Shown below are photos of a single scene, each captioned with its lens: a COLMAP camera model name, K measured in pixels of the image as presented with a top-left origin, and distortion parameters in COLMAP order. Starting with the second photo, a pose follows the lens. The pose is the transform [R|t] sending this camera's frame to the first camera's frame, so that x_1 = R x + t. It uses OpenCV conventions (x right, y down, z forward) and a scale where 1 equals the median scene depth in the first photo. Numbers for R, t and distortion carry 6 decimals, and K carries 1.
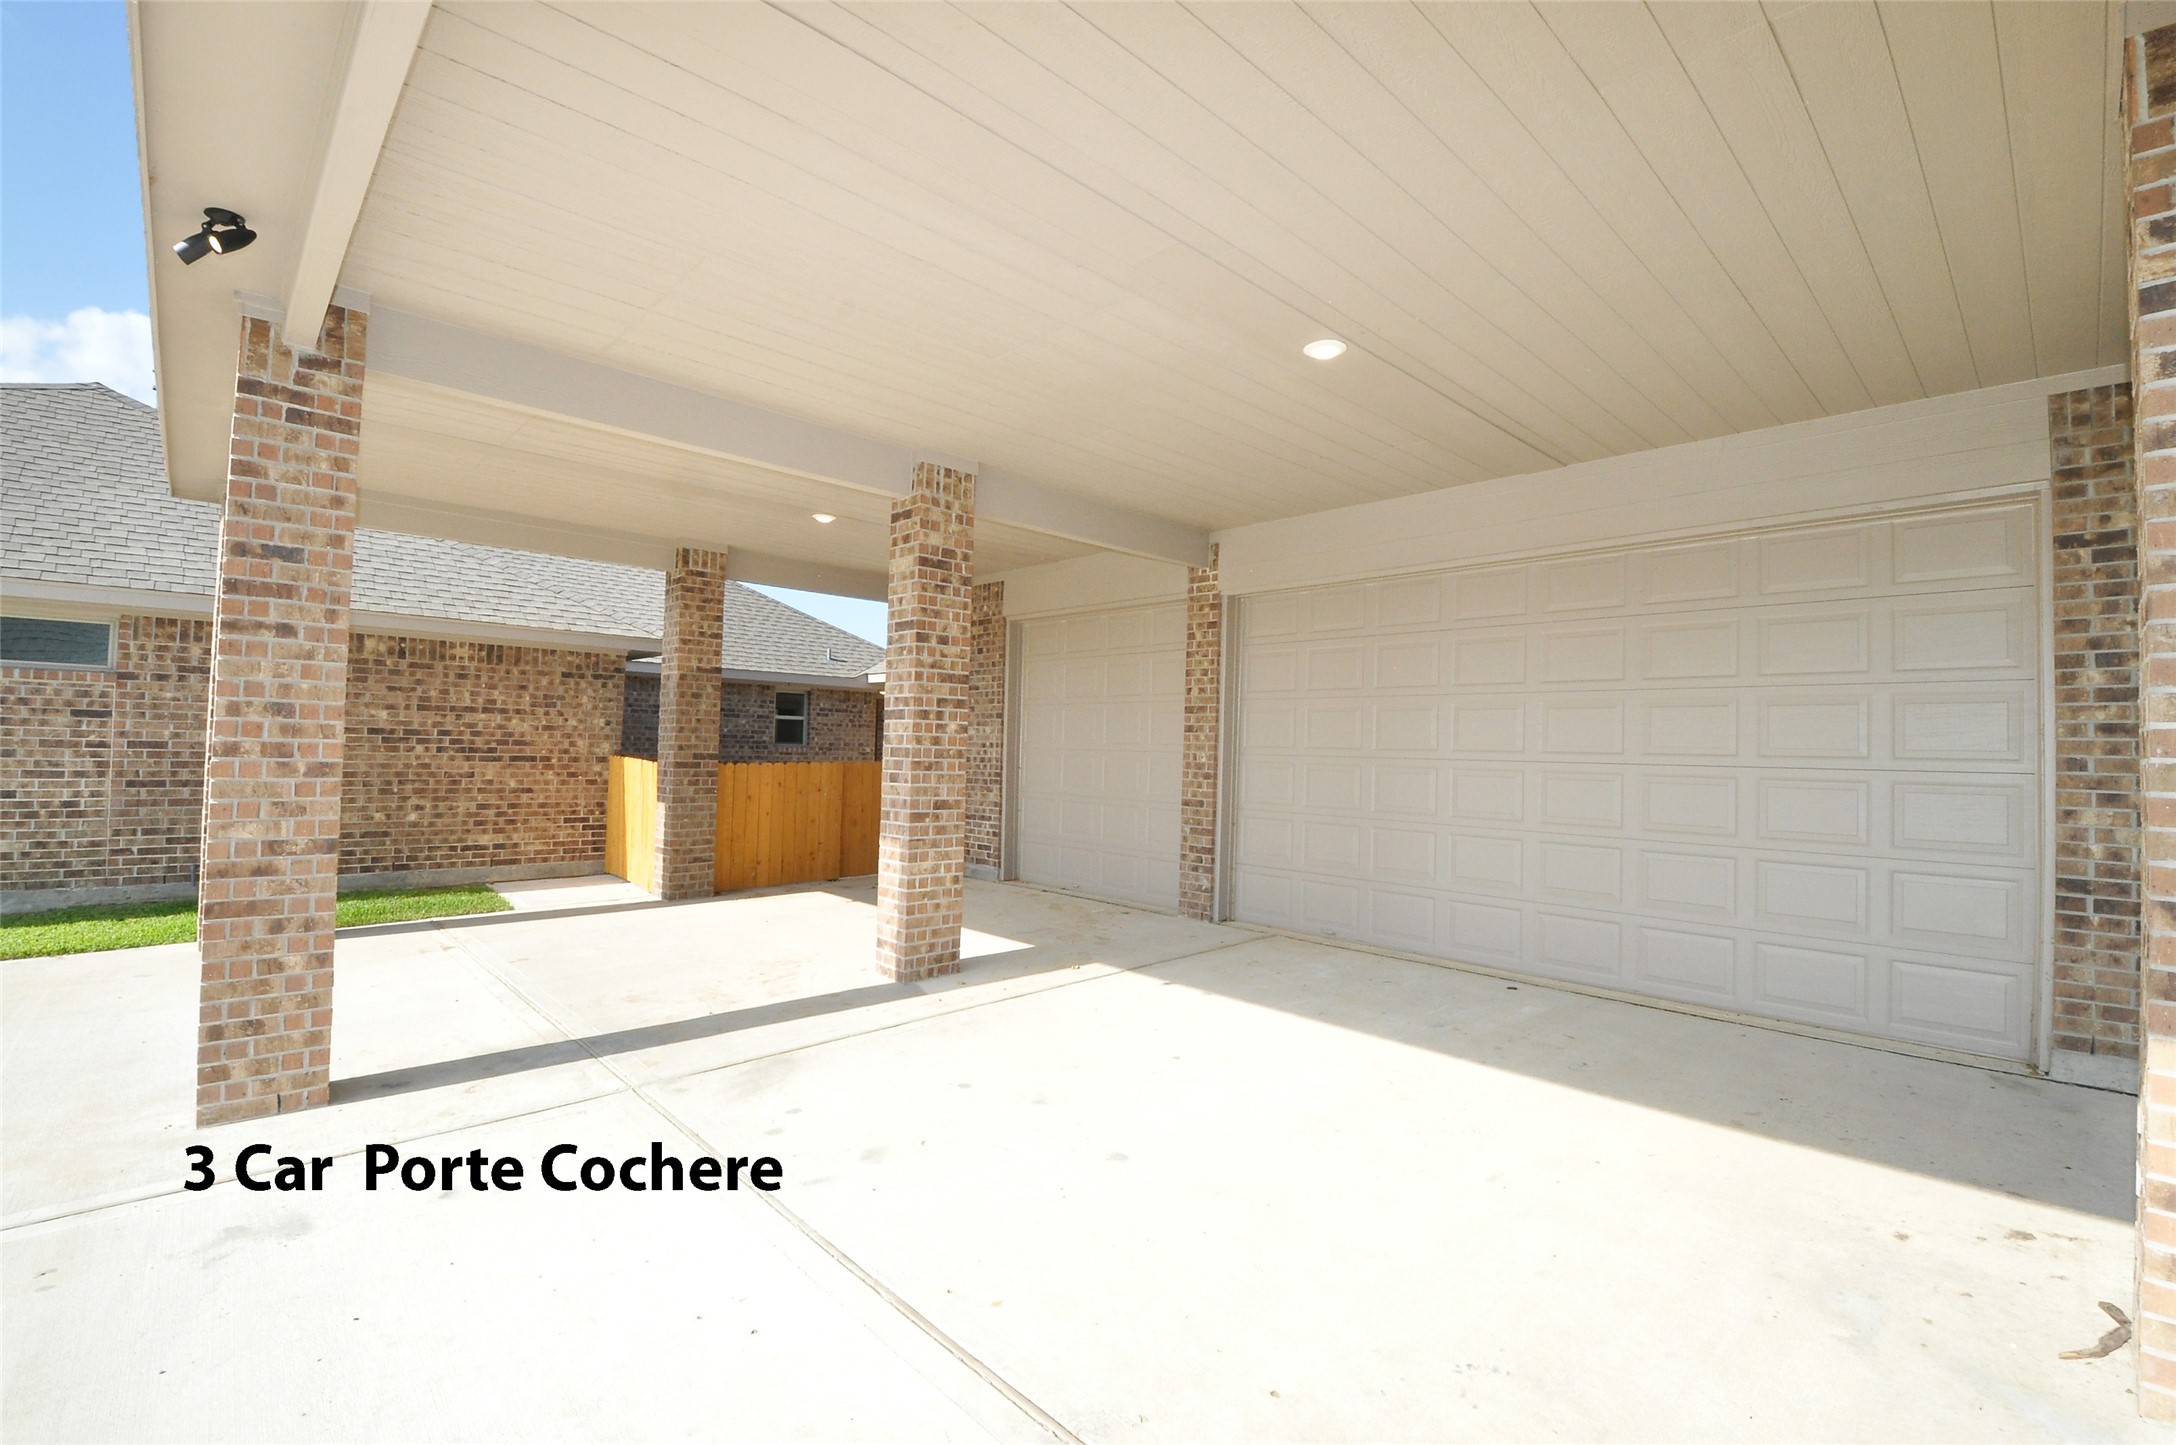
lens RADIAL K [[949.8, 0, 1094.1], [0, 949.8, 723.6], [0, 0, 1]] dist [-0.002799, -0.007669]
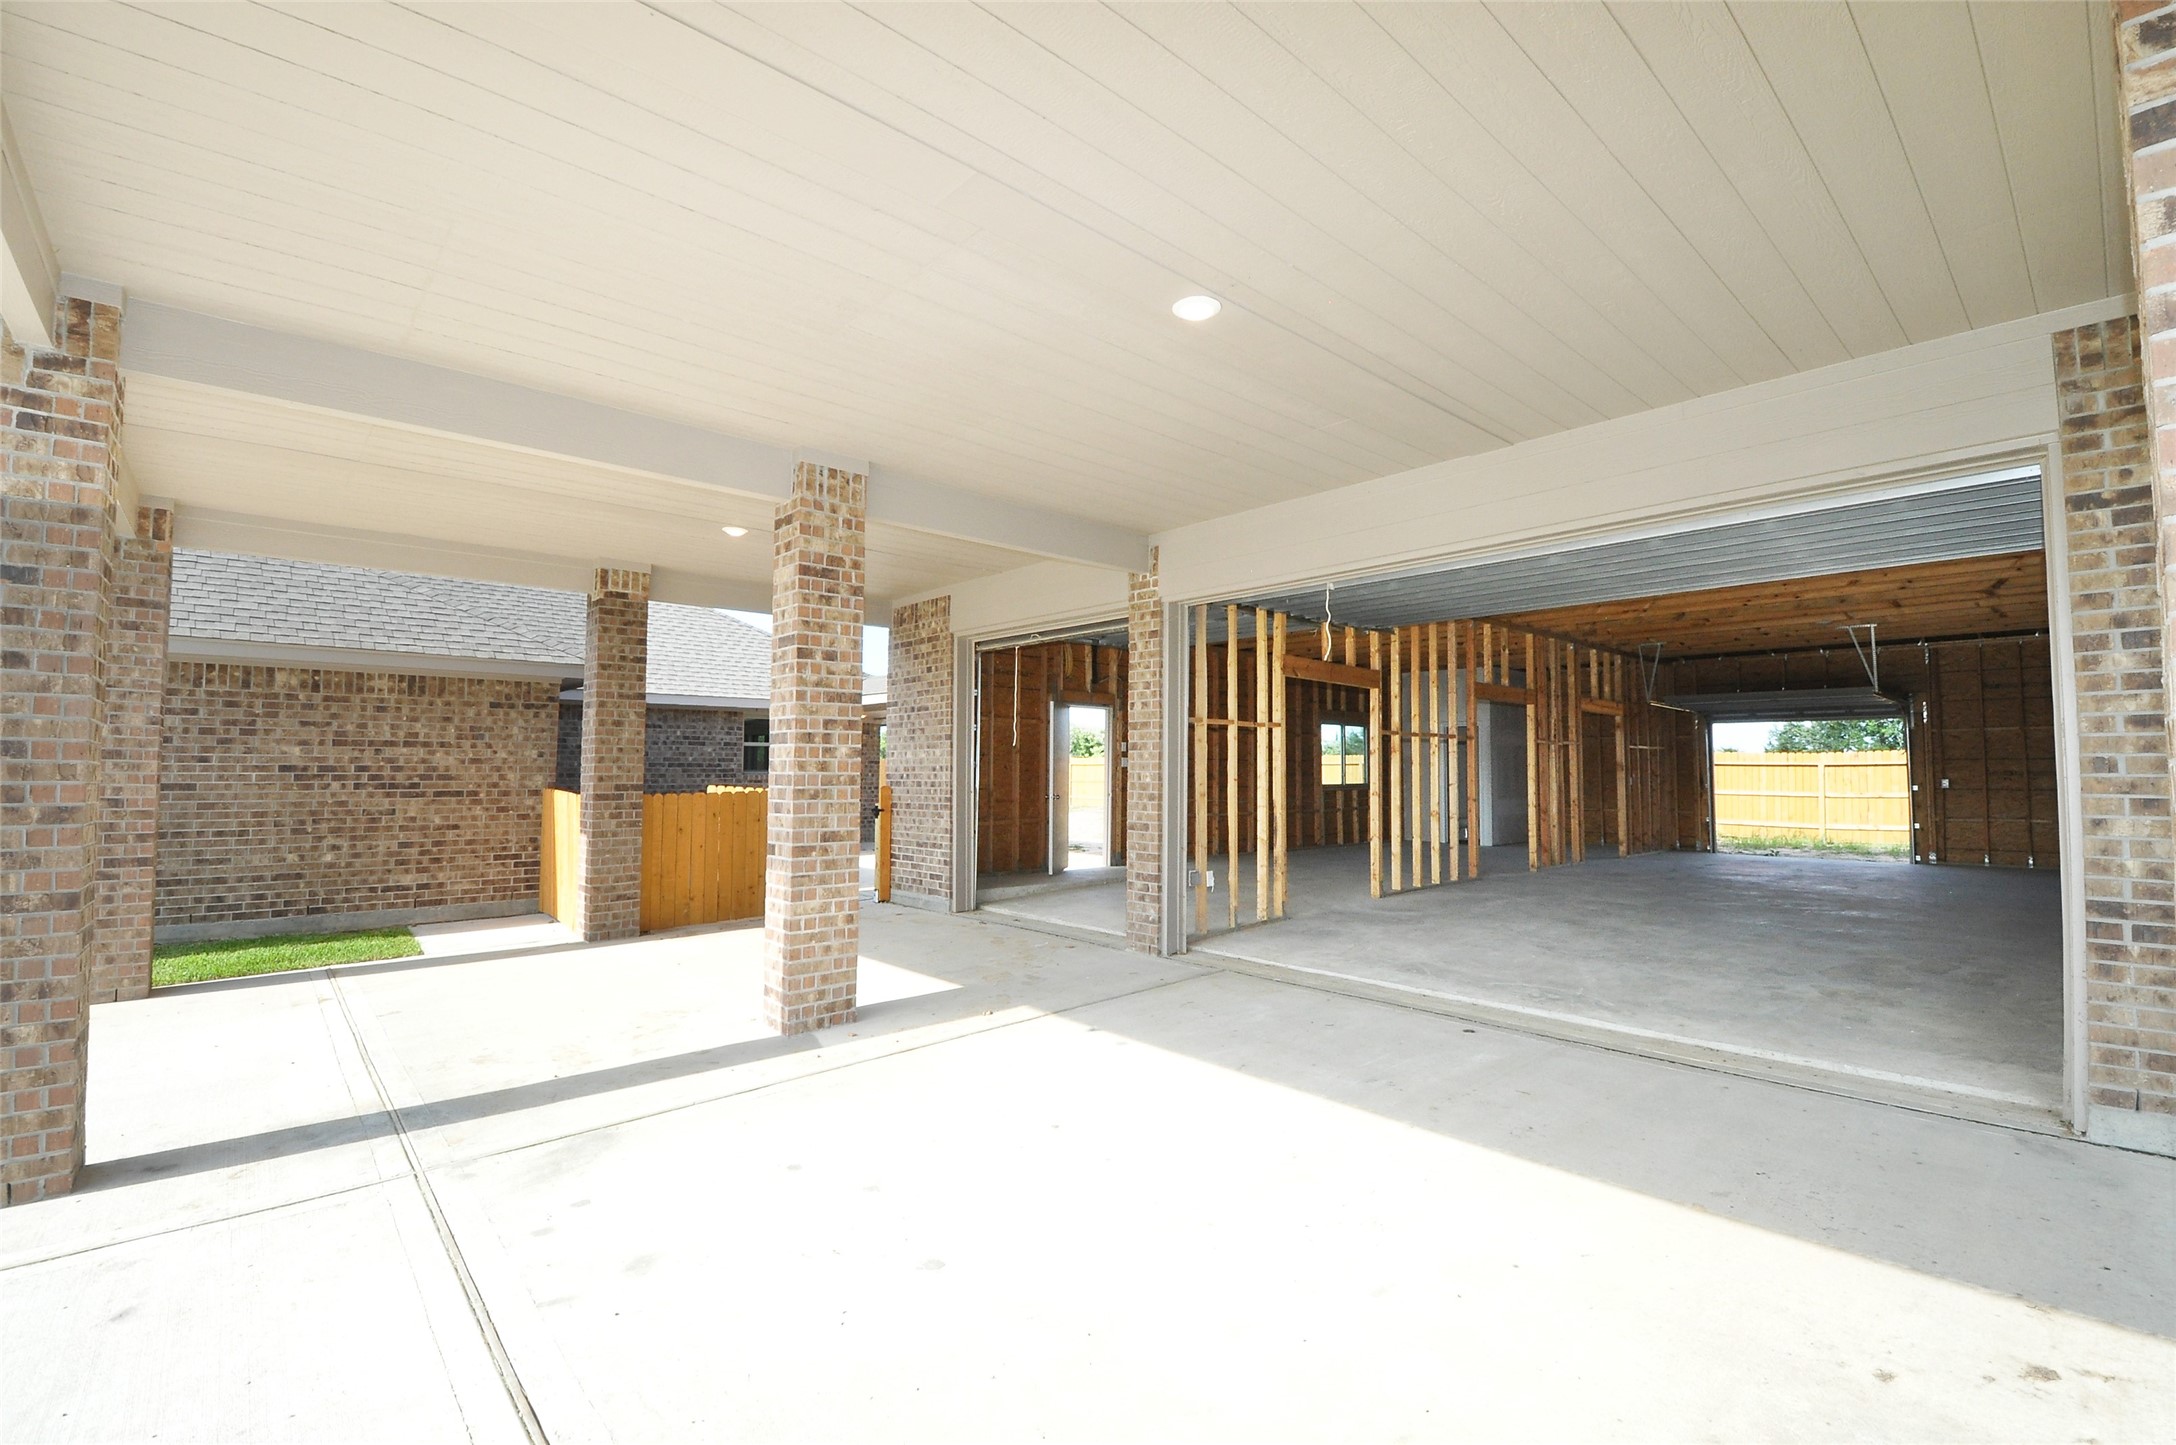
lens RADIAL K [[949.8, 0, 1092.7], [0, 949.8, 724.1], [0, 0, 1]] dist [-0.002799, -0.007669]
pose [[0.999359, -0.023777, -0.026771, 0.117141], [0.023234, 0.999521, -0.020430, 0.002284], [0.027244, 0.019795, 0.999433, 0.096389]]
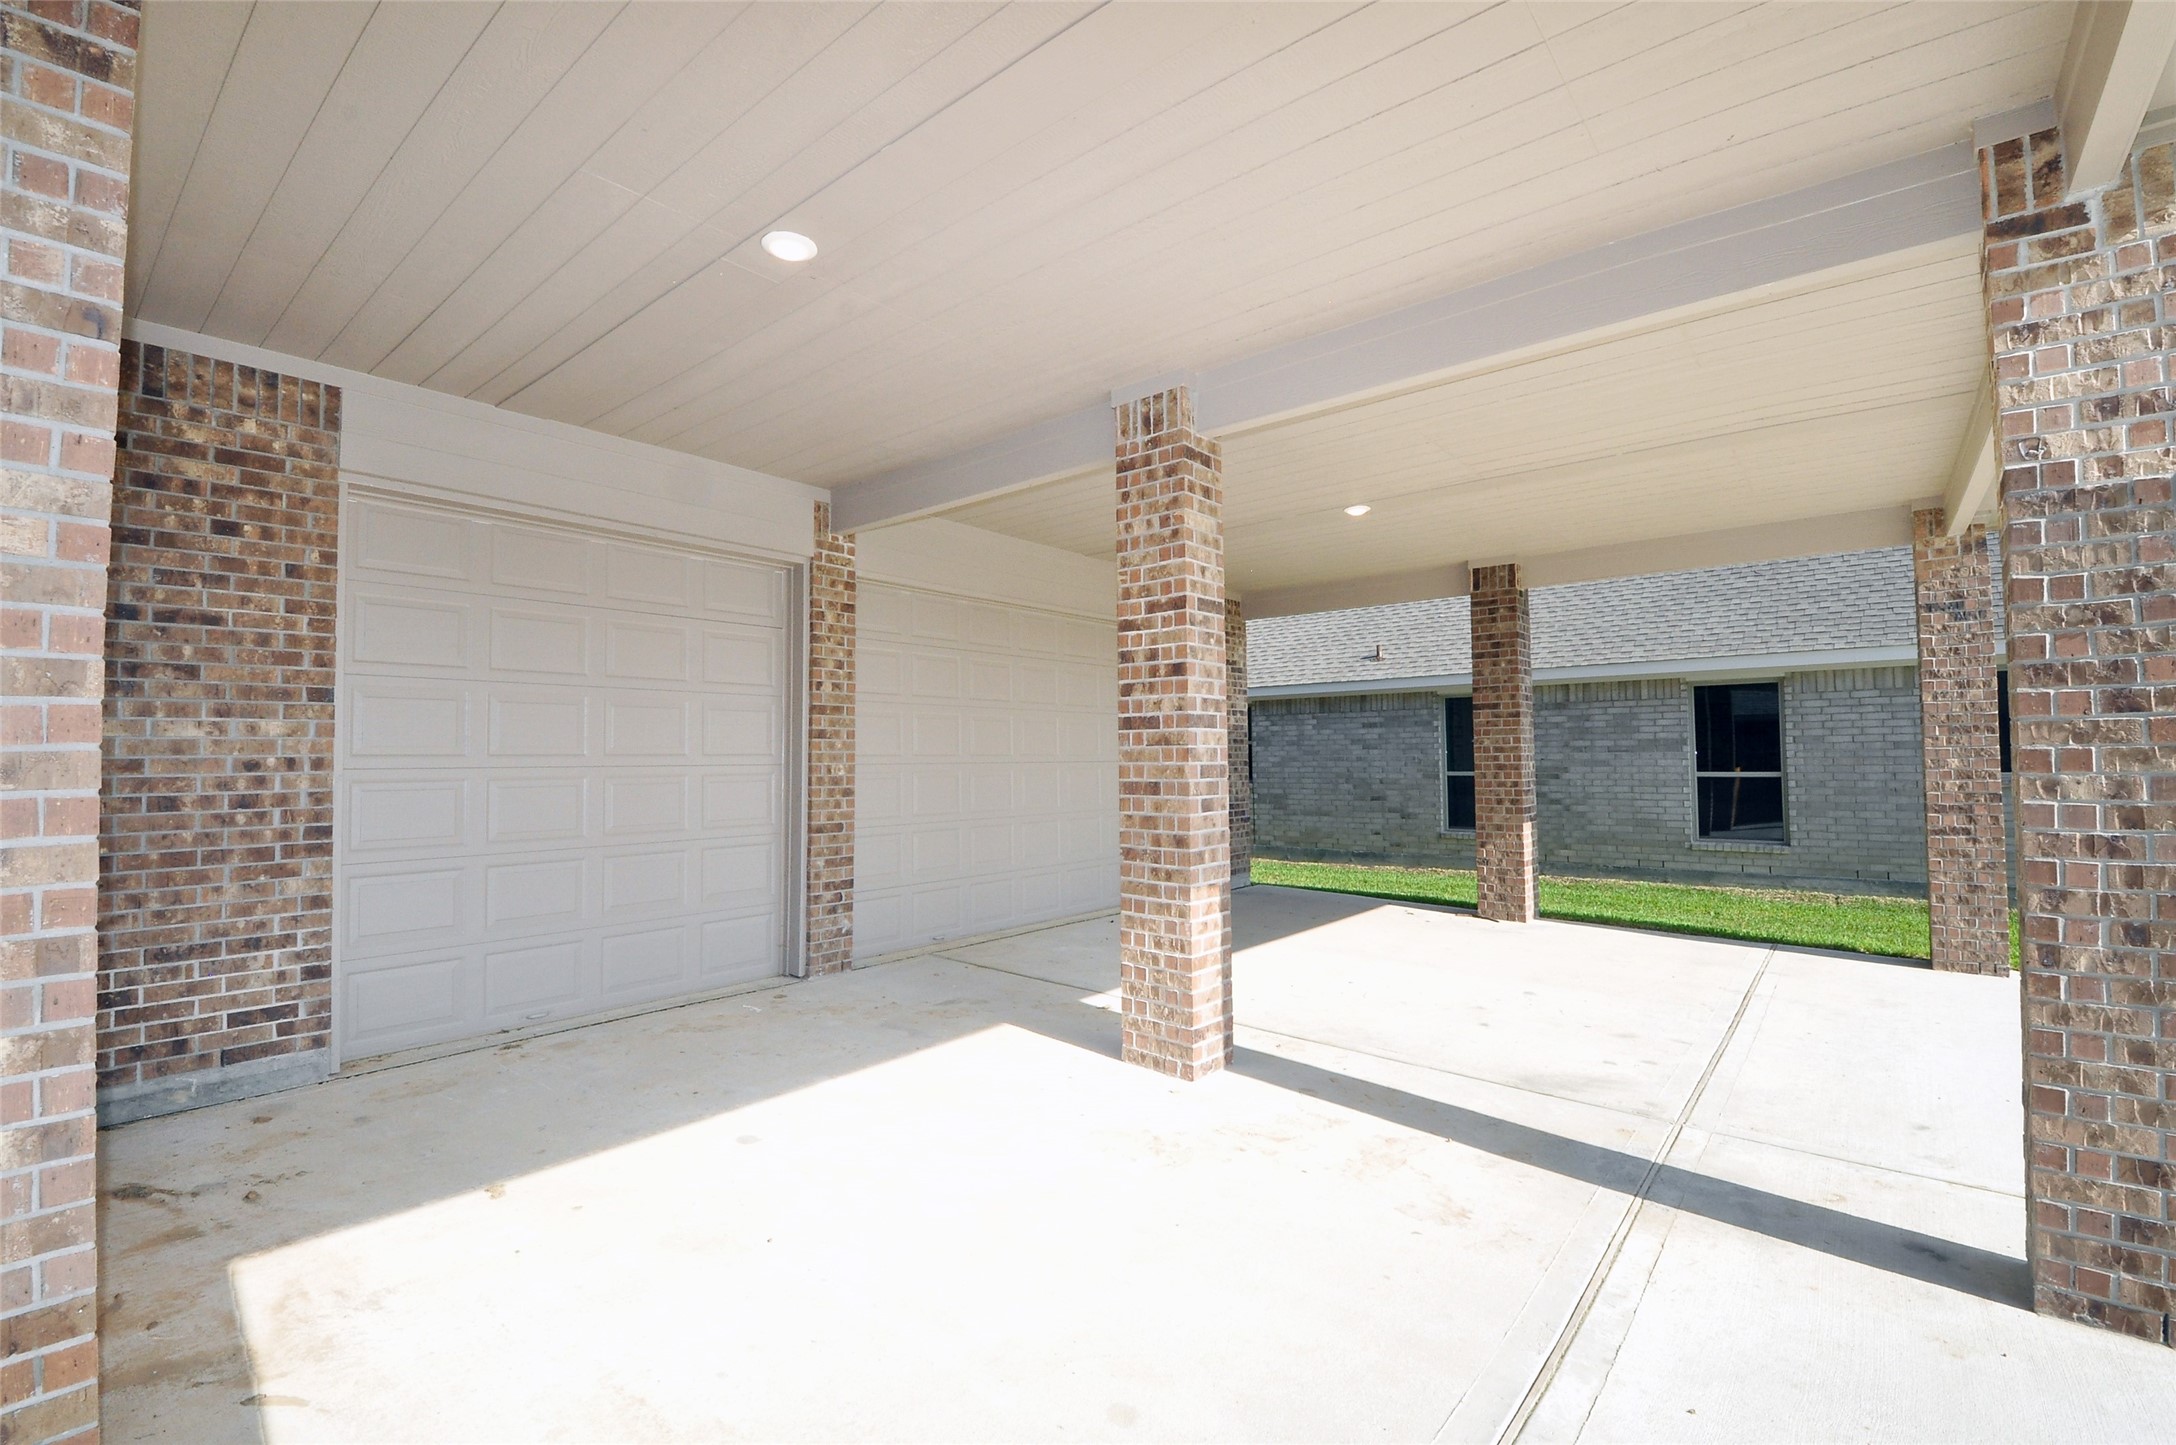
lens RADIAL K [[949.8, 0, 1079.4], [0, 949.8, 721.7], [0, 0, 1]] dist [-0.002799, -0.007669]
pose [[-0.107701, 0.016351, 0.994049, -0.949273], [-0.021849, 0.999584, -0.018810, 0.007200], [-0.993943, -0.023745, -0.107299, 1.184445]]
